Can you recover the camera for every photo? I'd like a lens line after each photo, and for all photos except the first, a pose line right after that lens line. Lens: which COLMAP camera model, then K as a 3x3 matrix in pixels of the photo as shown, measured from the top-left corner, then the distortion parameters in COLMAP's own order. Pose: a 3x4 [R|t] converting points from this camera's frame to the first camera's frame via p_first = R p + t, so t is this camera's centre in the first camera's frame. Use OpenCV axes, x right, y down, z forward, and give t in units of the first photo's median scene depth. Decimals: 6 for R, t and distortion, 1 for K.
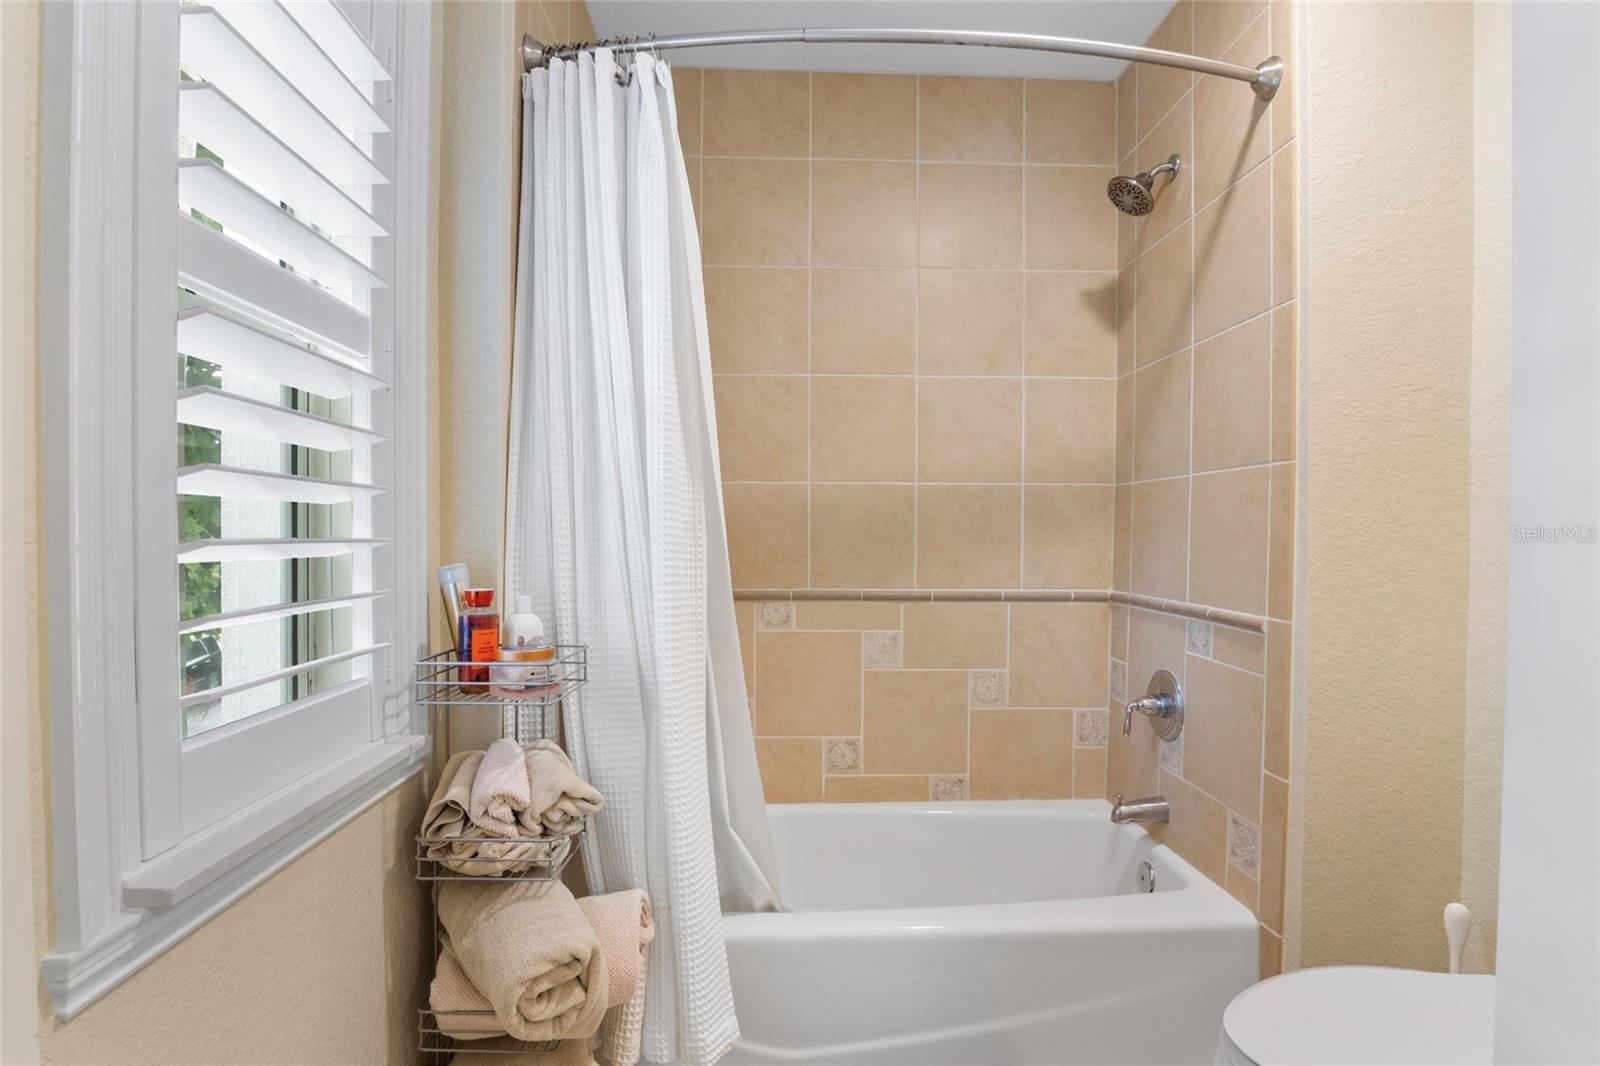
lens RADIAL K [[778.6, 0, 796.2], [0, 778.6, 540.1], [0, 0, 1]] dist [-0.020021, -0.003829]
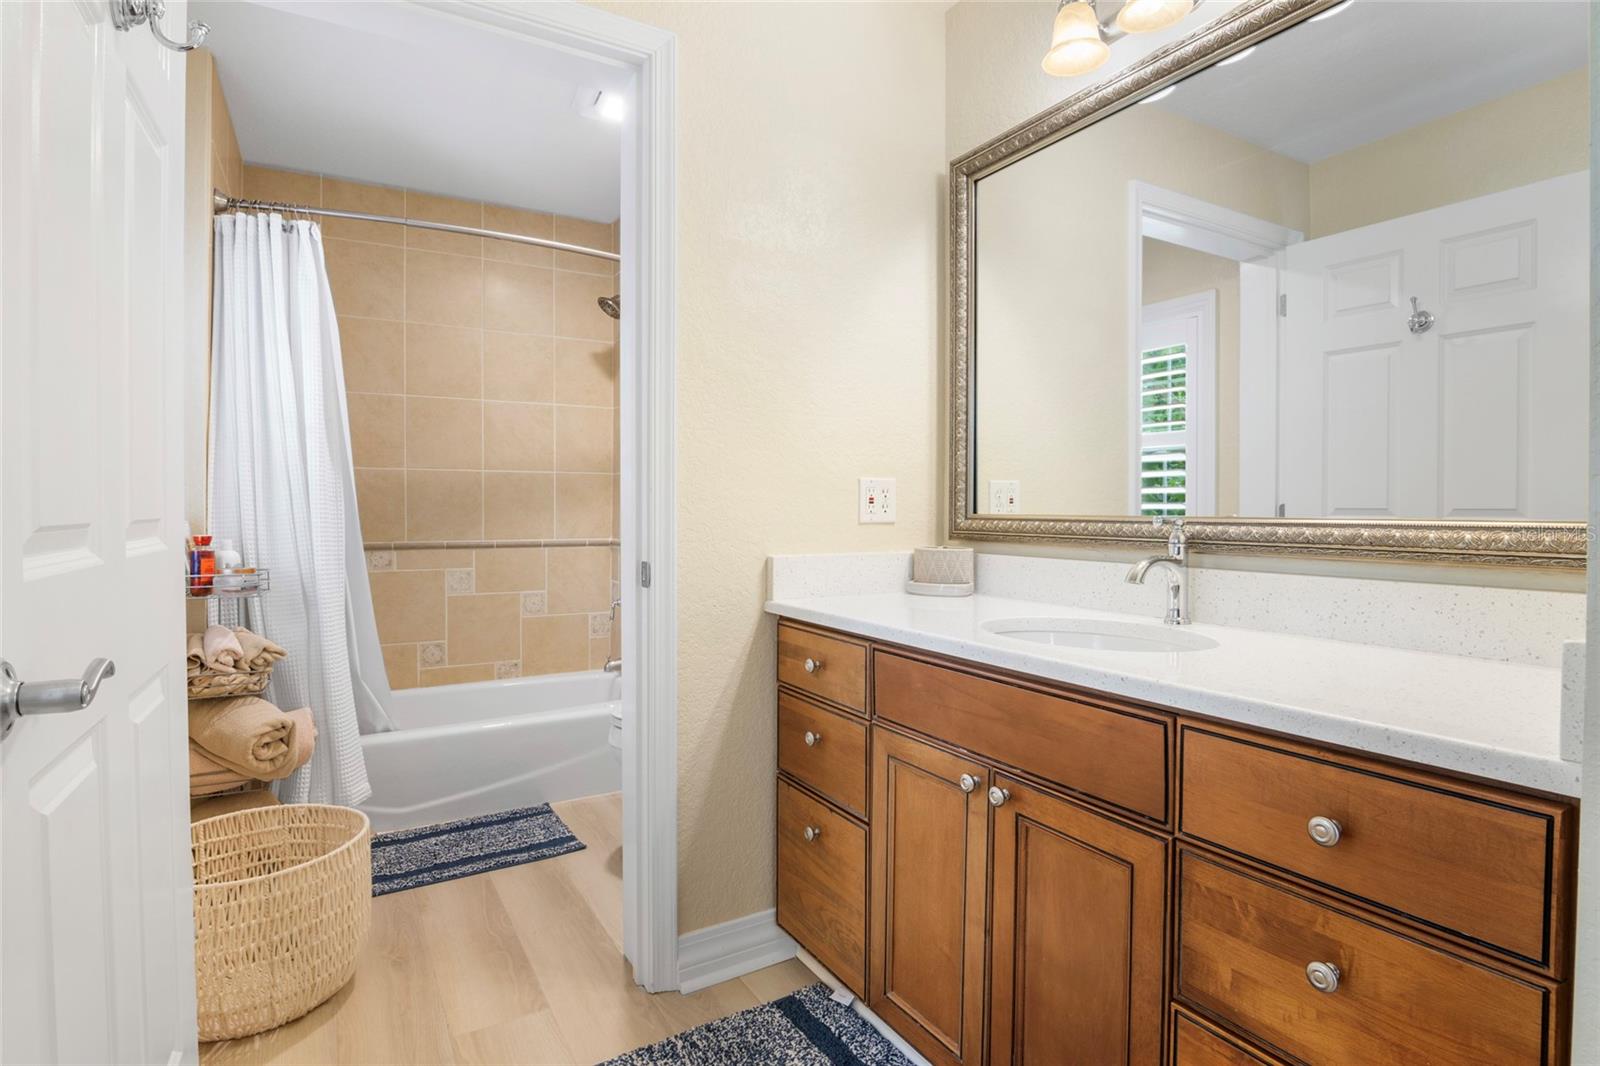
lens RADIAL K [[778.6, 0, 775.4], [0, 778.6, 514.9], [0, 0, 1]] dist [-0.020021, -0.003829]
pose [[0.886045, -0.009488, 0.463502, -0.066792], [0.008957, 0.999954, 0.003347, 0.021161], [-0.463512, 0.001186, 0.886090, -0.950922]]
